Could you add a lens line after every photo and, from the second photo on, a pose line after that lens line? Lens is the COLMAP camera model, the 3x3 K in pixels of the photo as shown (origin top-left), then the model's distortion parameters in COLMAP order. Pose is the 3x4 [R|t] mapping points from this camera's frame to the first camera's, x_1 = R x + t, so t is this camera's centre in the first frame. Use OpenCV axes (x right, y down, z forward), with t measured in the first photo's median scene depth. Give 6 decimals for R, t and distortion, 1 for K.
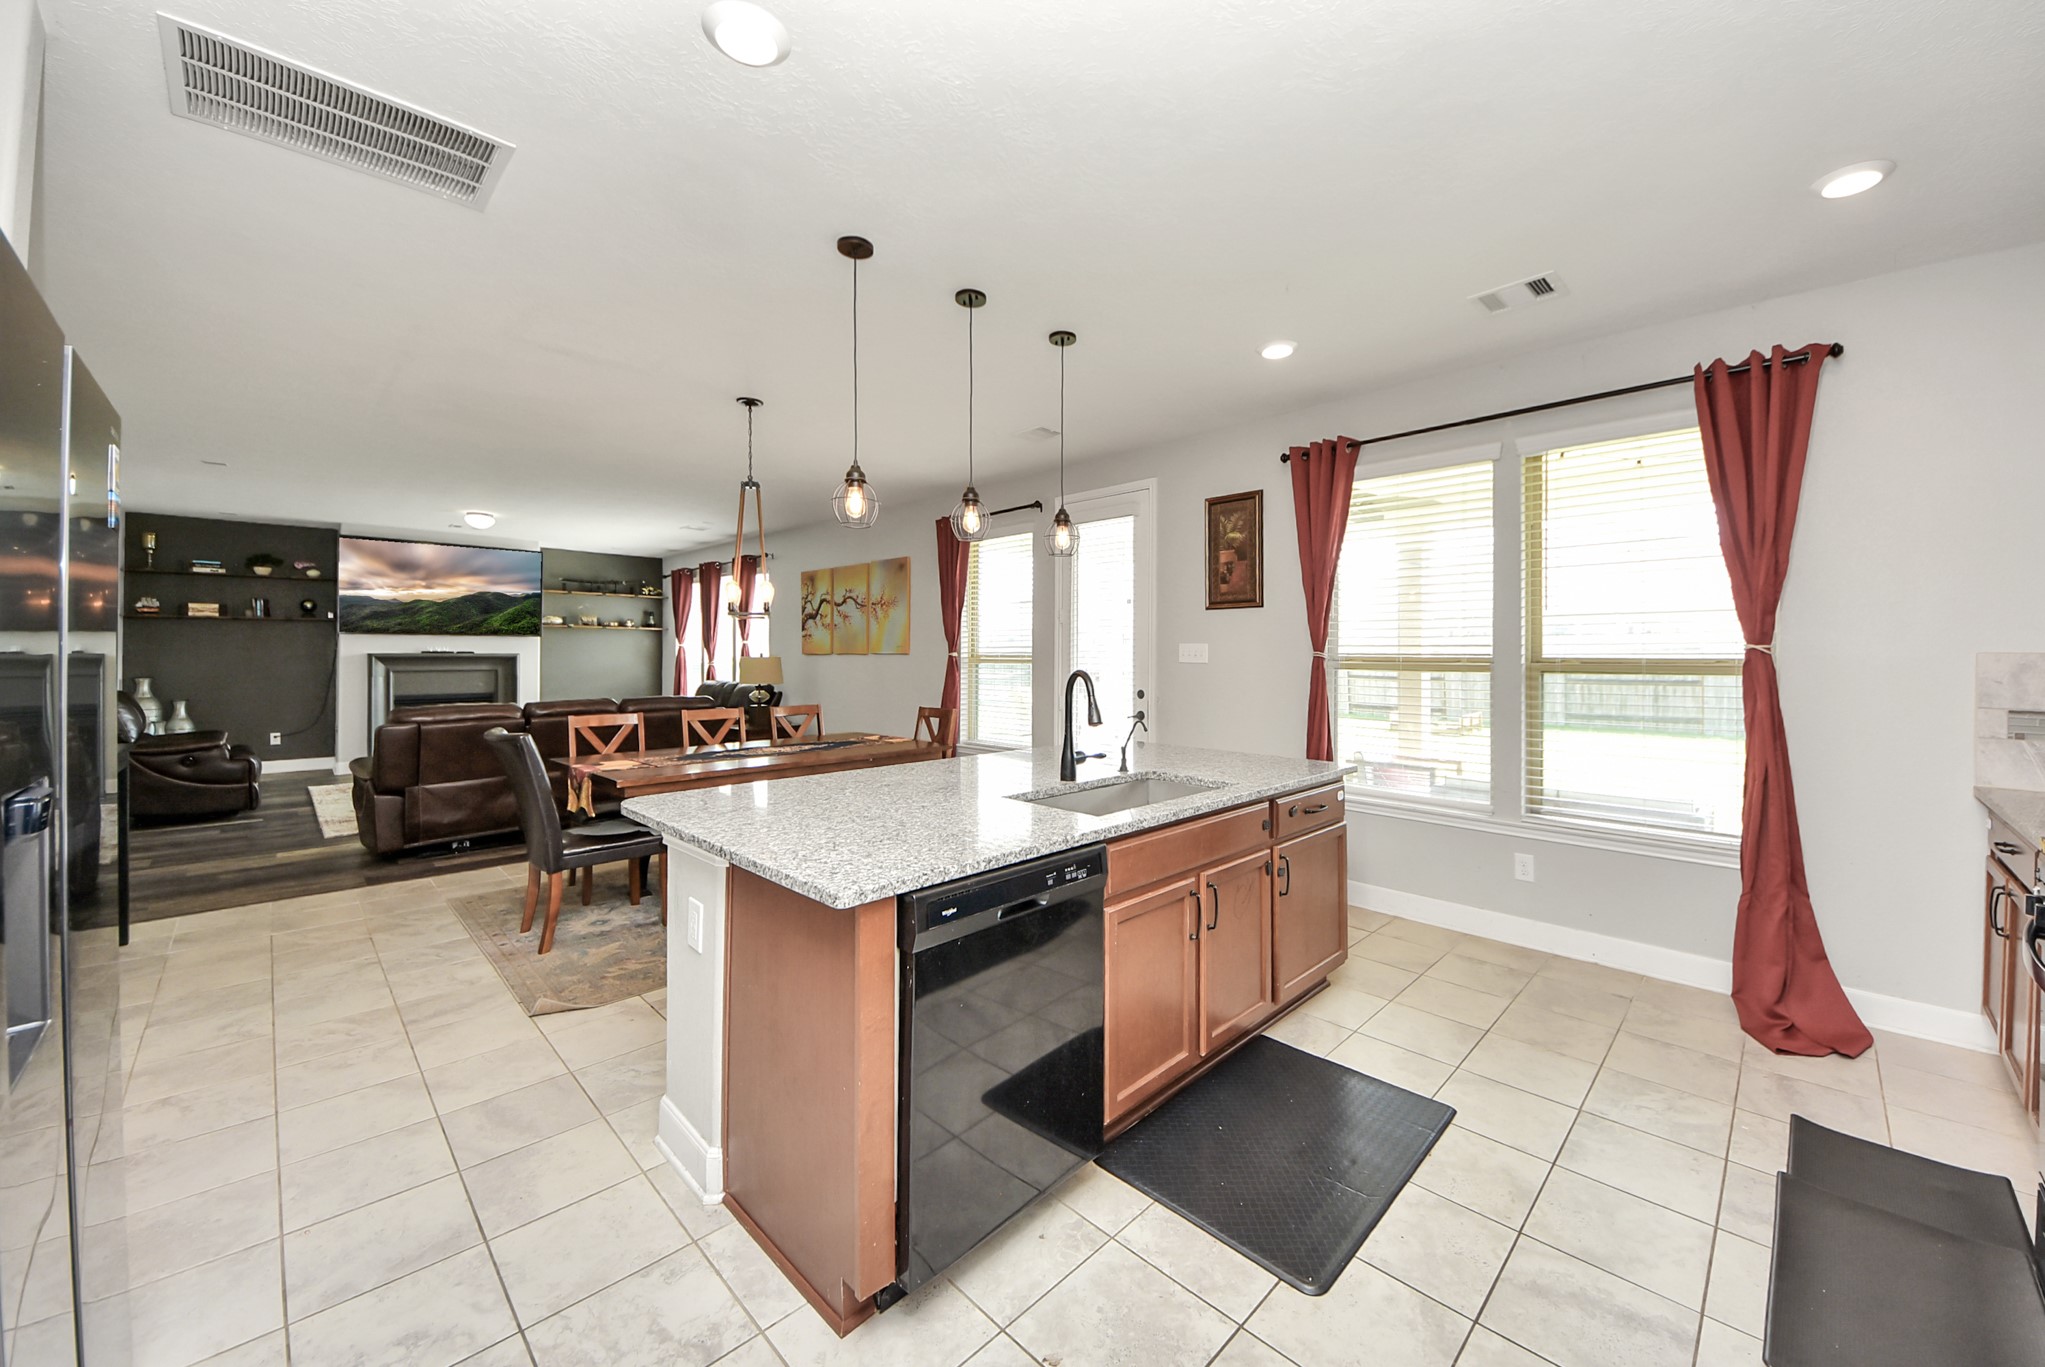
lens RADIAL K [[764.8, 0, 1107.8], [0, 764.8, 651.4], [0, 0, 1]] dist [0.001182, -0.011891]
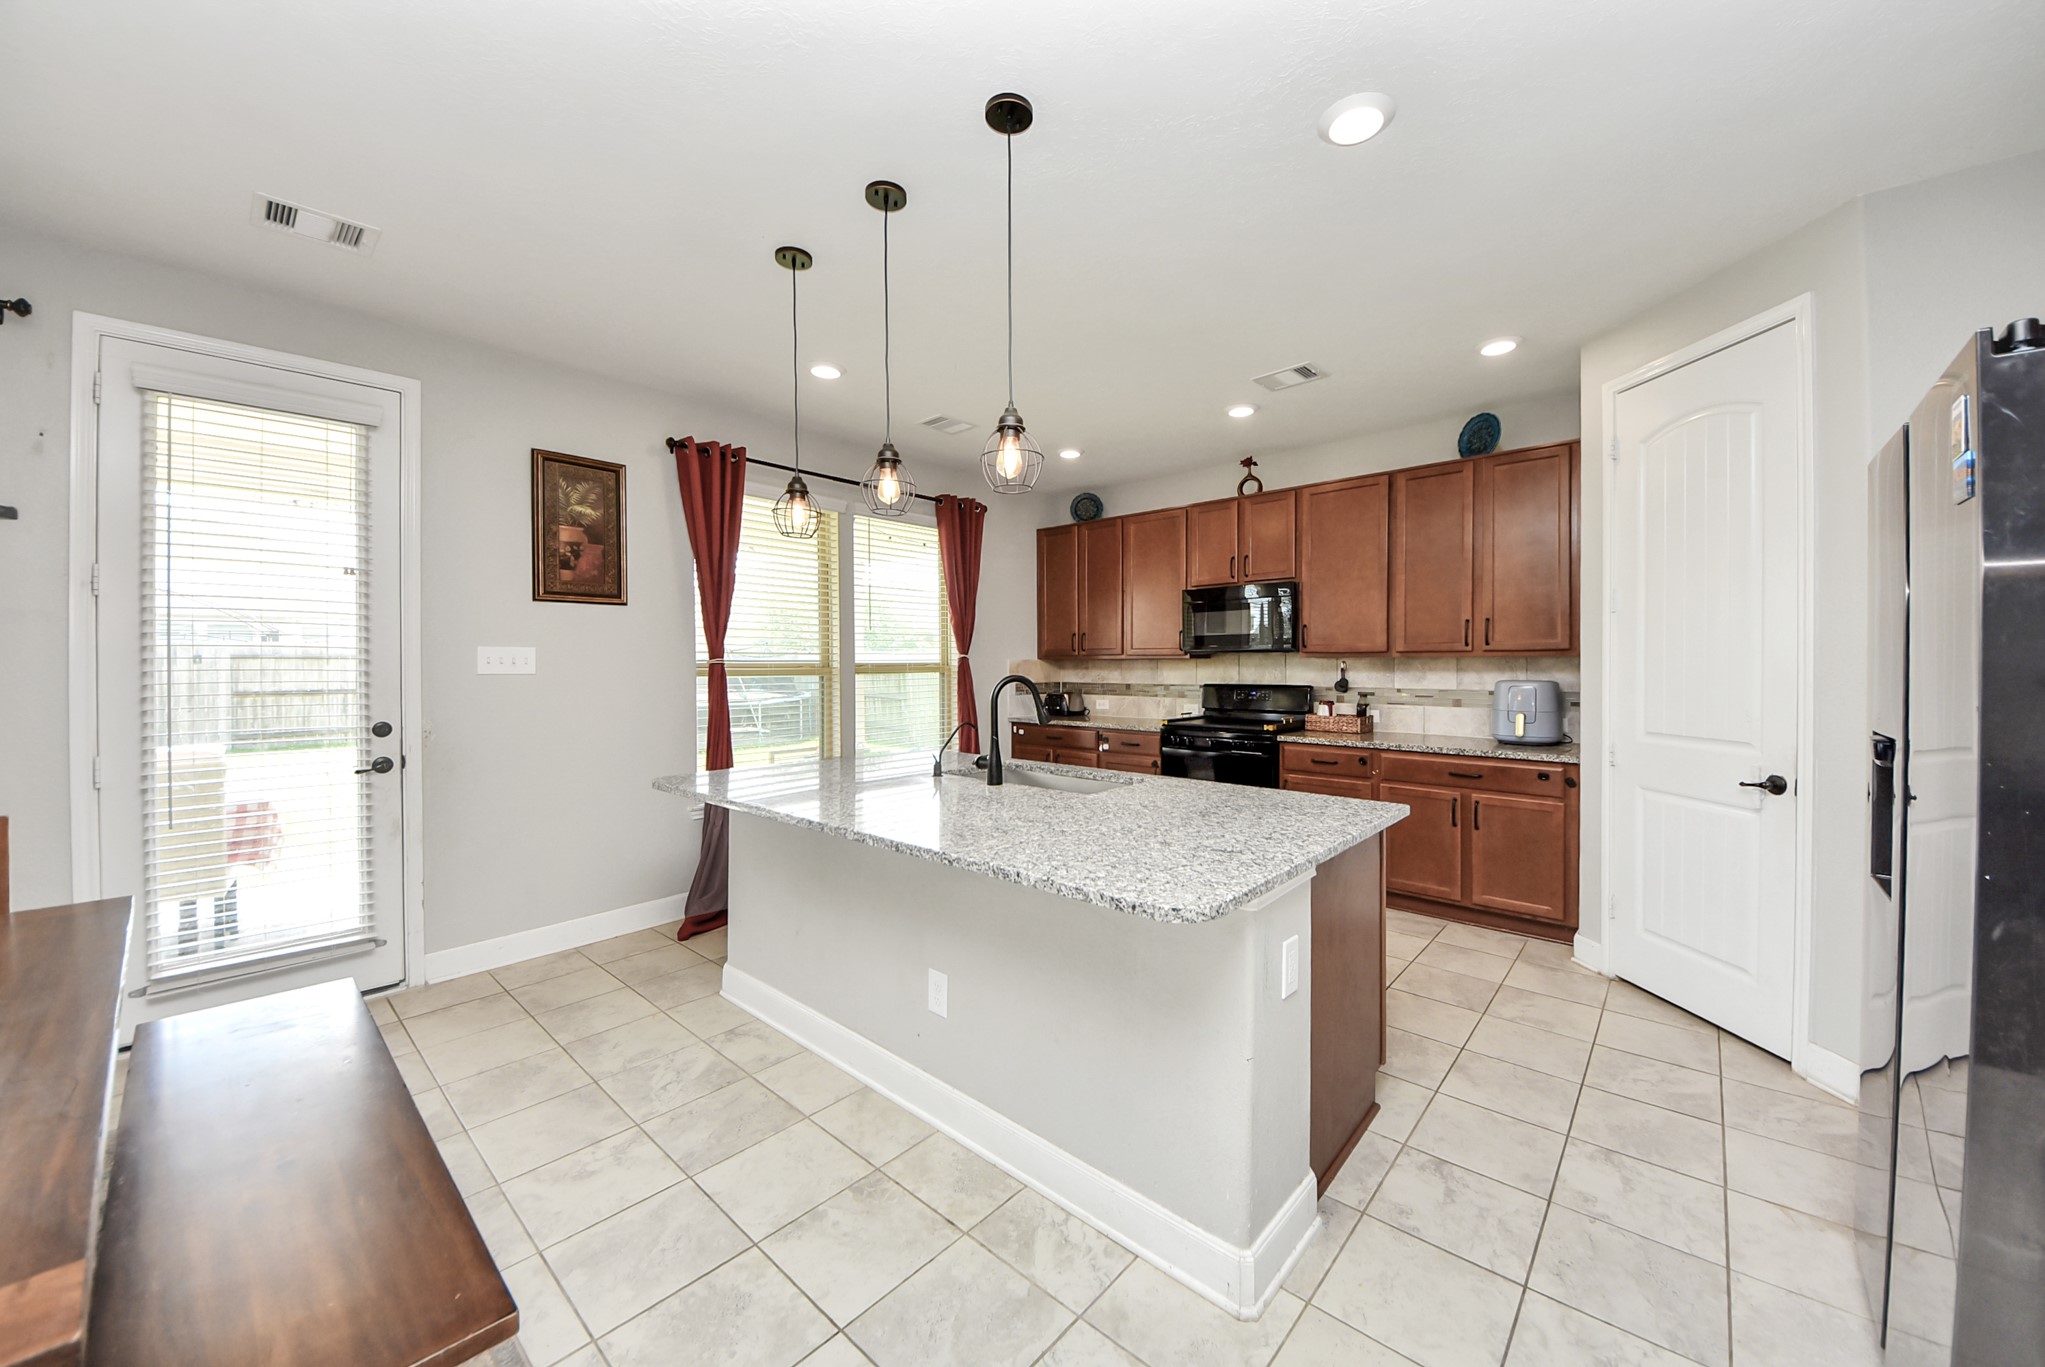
lens RADIAL K [[728.1, 0, 1012.2], [0, 728.1, 667.6], [0, 0, 1]] dist [0.001011, -0.003171]
pose [[0.007176, -0.010643, 0.999918, -0.456479], [-0.002127, 0.999941, 0.010659, 0.001064], [-0.999972, -0.002204, 0.007152, 0.434957]]
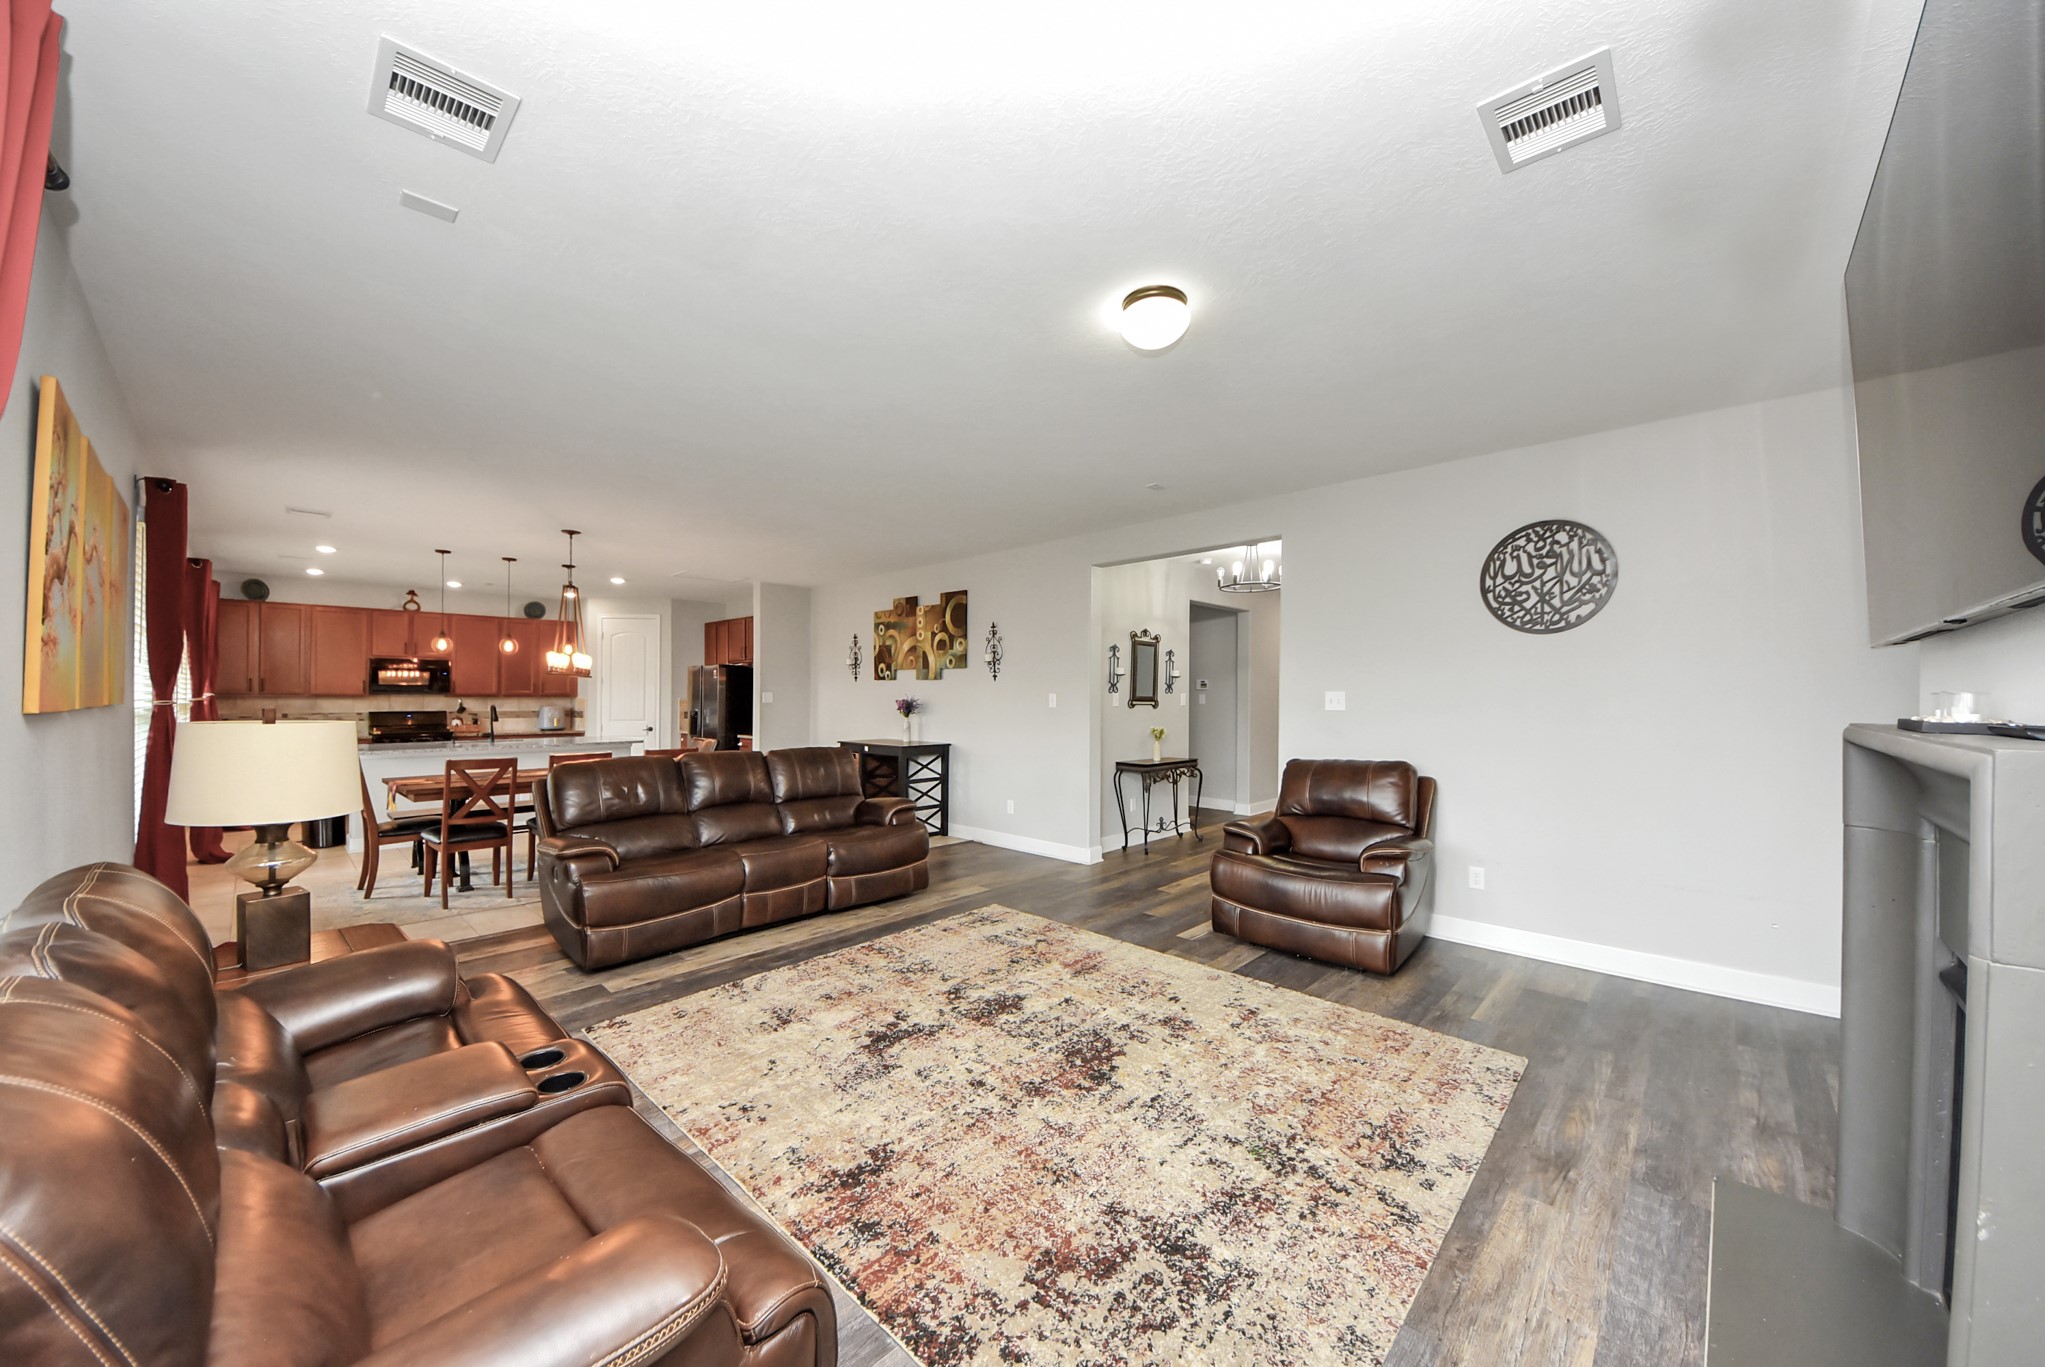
lens RADIAL K [[712.0, 0, 1022.5], [0, 712.0, 683.5], [0, 0, 1]] dist [0.045208, -0.000024]
pose [[-0.999608, -0.004824, 0.027565, -0.966656], [-0.005355, 0.999801, -0.019222, -0.006601], [-0.027467, -0.019362, -0.999435, 1.654464]]
